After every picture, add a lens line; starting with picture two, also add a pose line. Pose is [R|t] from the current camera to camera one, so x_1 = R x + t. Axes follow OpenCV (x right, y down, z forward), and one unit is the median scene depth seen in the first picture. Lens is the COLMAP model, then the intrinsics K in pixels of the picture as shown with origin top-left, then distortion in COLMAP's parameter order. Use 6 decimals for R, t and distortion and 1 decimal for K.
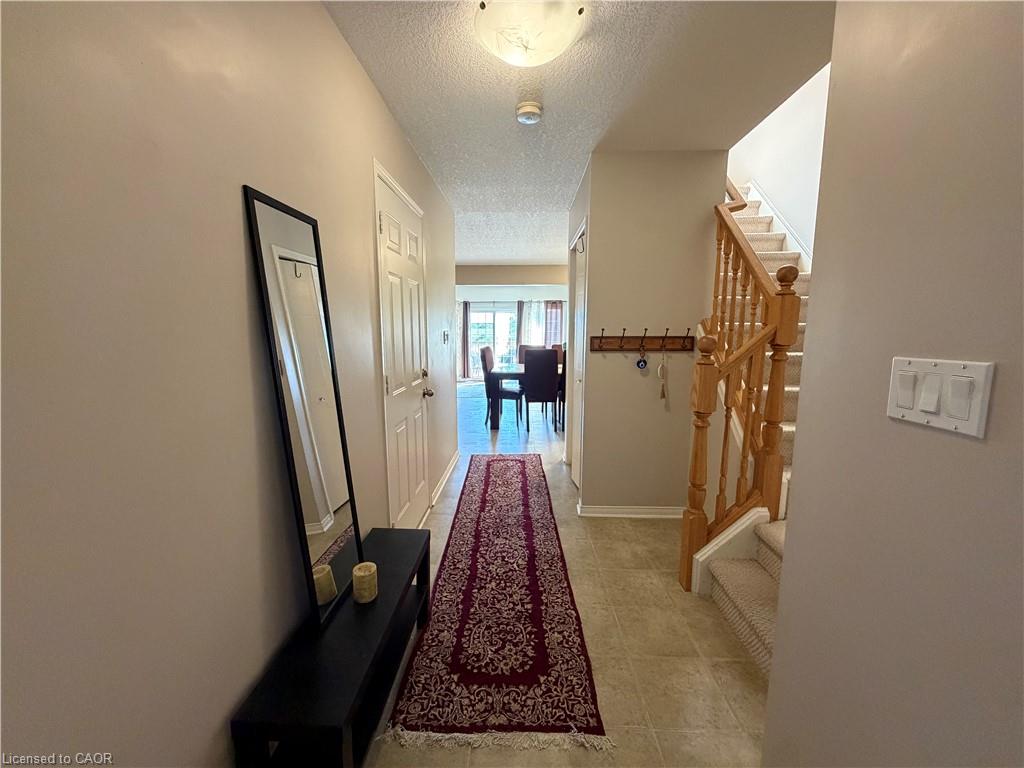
lens RADIAL K [[408.7, 0, 510.9], [0, 408.7, 389.7], [0, 0, 1]] dist [-0.000503, -0.000163]
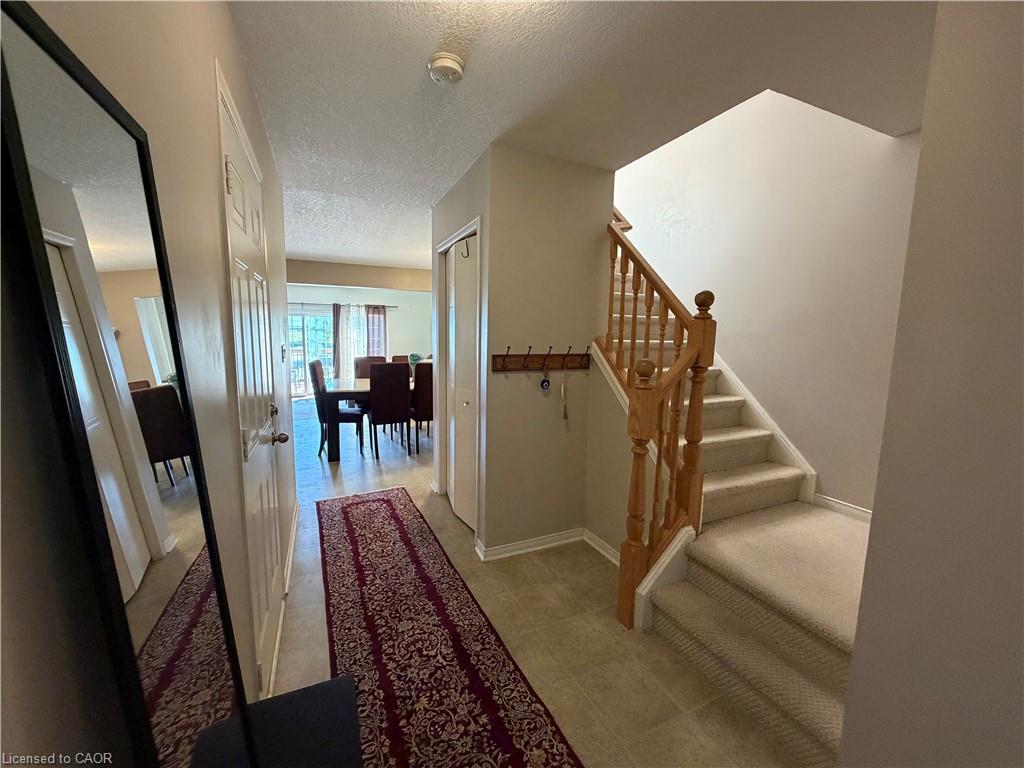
lens RADIAL K [[408.7, 0, 513.4], [0, 408.7, 387.8], [0, 0, 1]] dist [-0.000503, -0.000163]
pose [[0.892845, -0.043953, 0.448213, -0.162329], [0.051609, 0.998655, -0.004874, -0.055102], [-0.447396, 0.027483, 0.893913, 0.211721]]
